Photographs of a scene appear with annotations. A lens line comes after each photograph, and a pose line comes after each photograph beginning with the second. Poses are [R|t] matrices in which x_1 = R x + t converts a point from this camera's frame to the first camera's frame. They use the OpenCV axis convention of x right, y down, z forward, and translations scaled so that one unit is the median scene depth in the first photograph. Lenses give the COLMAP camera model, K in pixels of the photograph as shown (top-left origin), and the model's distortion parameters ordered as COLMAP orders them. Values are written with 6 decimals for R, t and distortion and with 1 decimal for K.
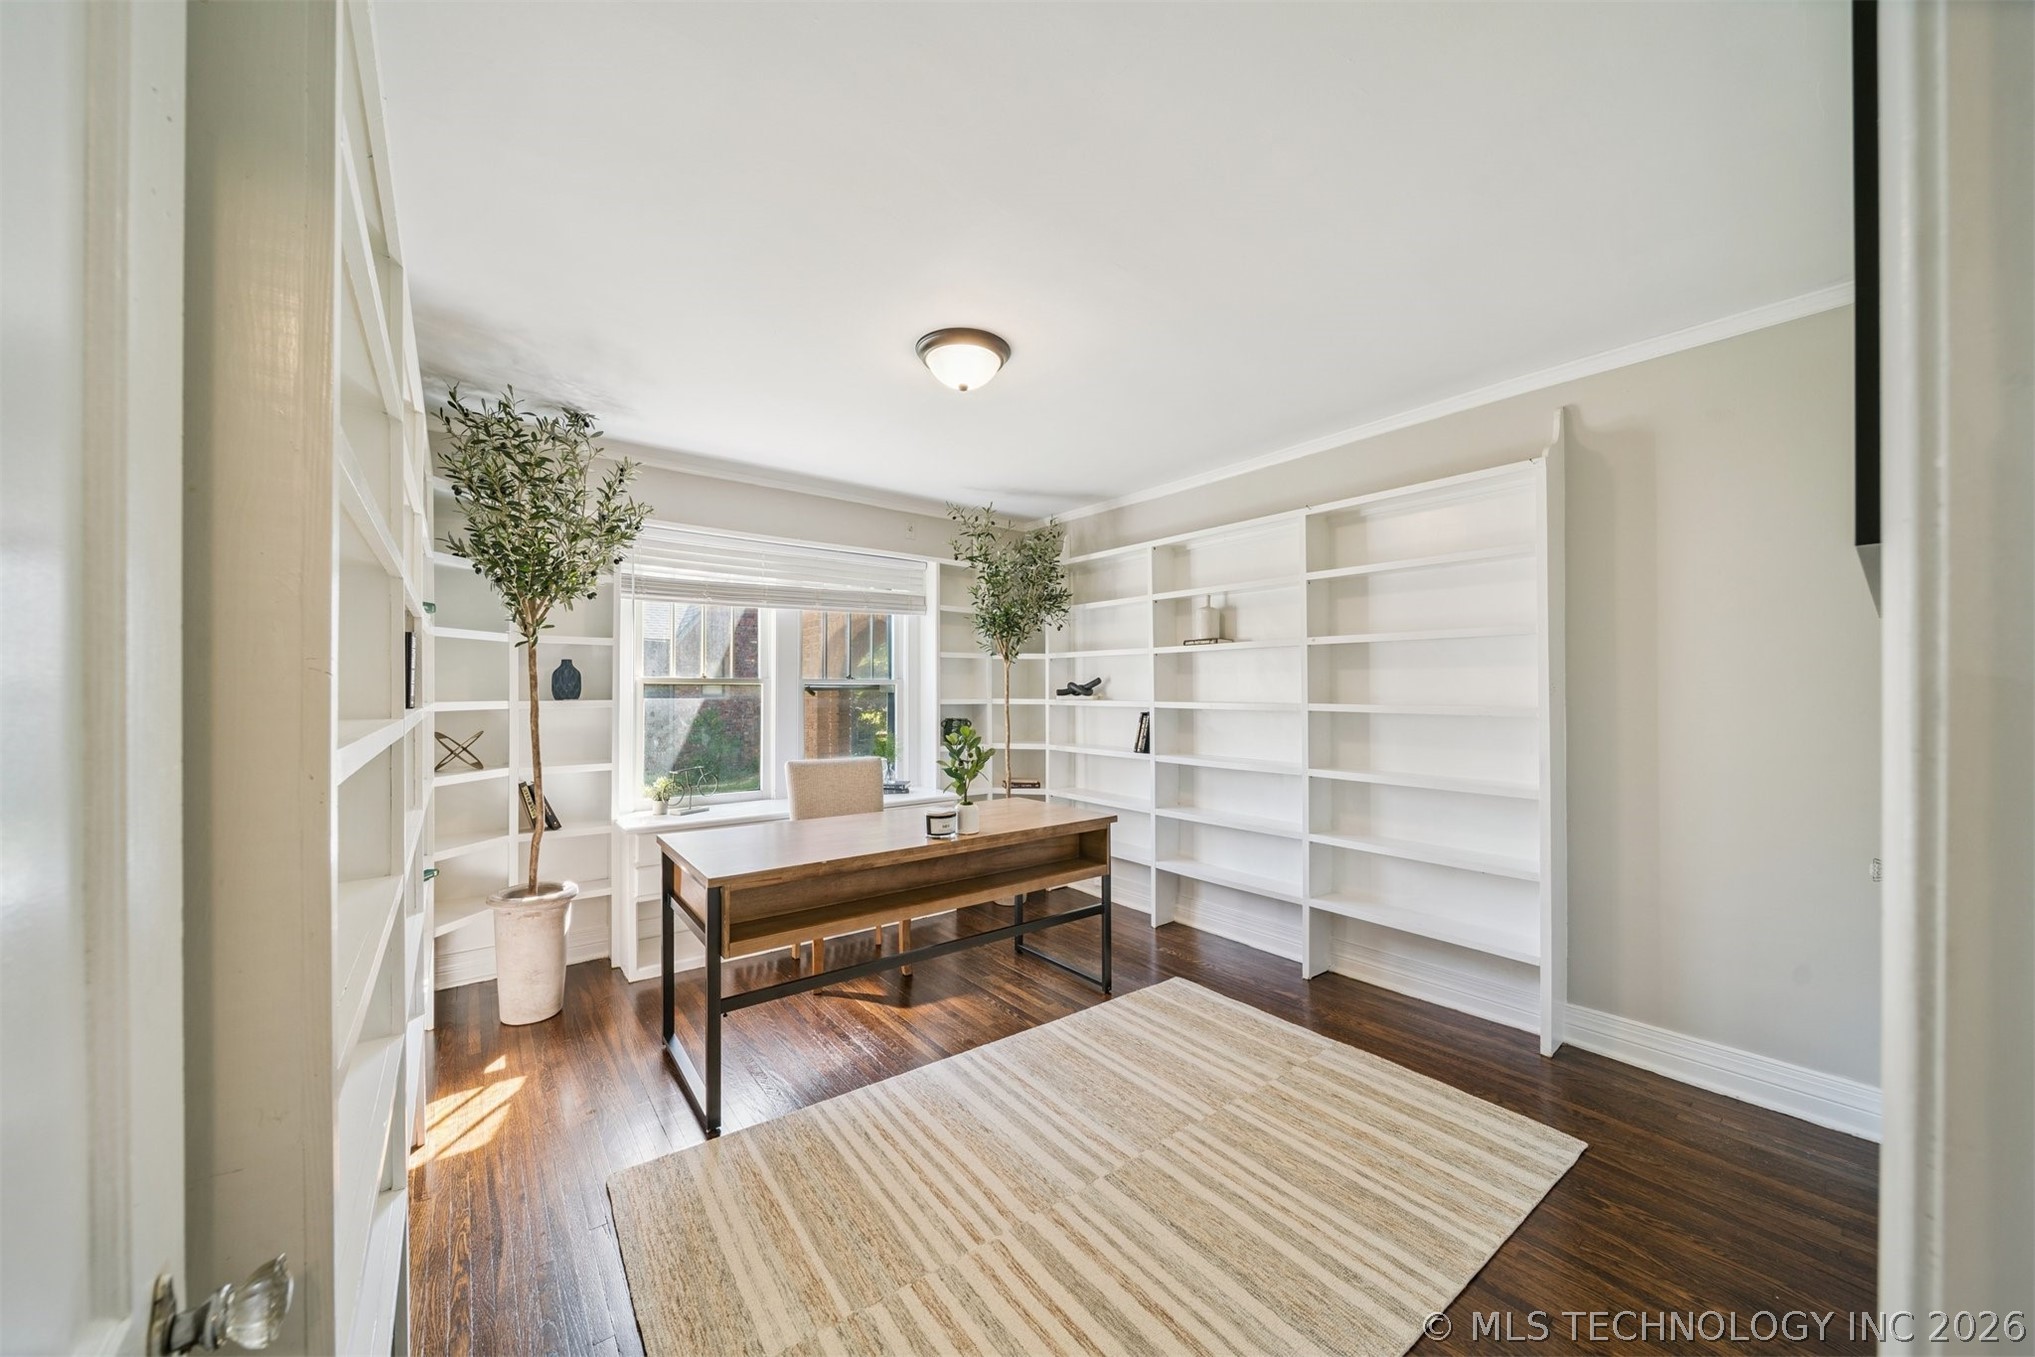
lens RADIAL K [[729.5, 0, 1021.3], [0, 729.5, 686.8], [0, 0, 1]] dist [-0.001029, -0.000003]
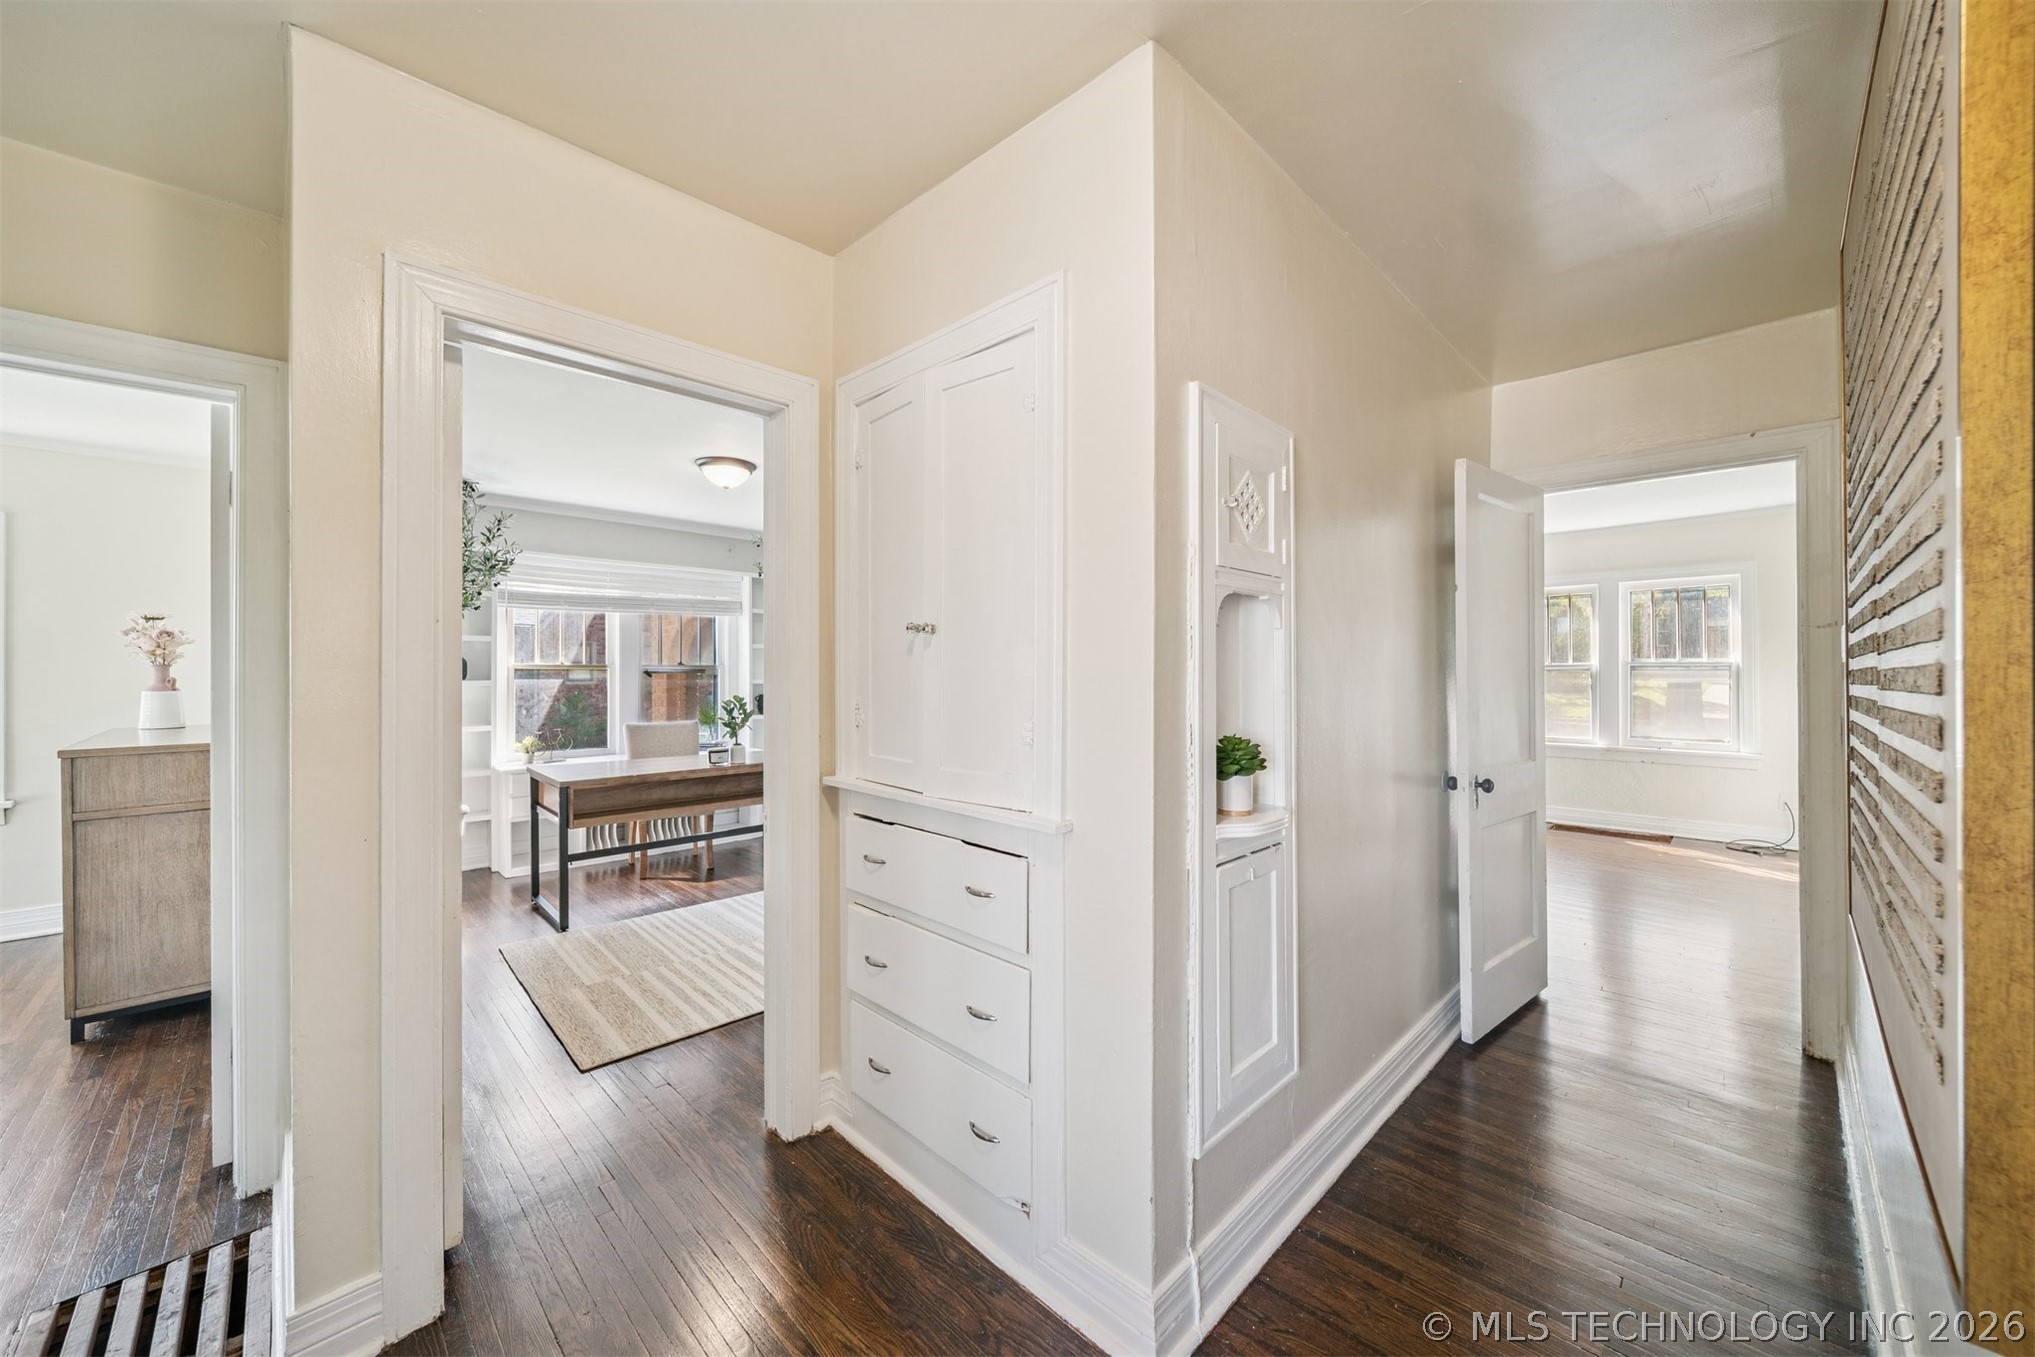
lens RADIAL K [[729.5, 0, 1004.1], [0, 729.5, 671.1], [0, 0, 1]] dist [-0.001029, -0.000003]
pose [[0.992421, -0.003091, 0.122848, 0.251878], [0.002808, 0.999993, 0.002473, -0.000848], [-0.122855, -0.002110, 0.992422, -0.526130]]
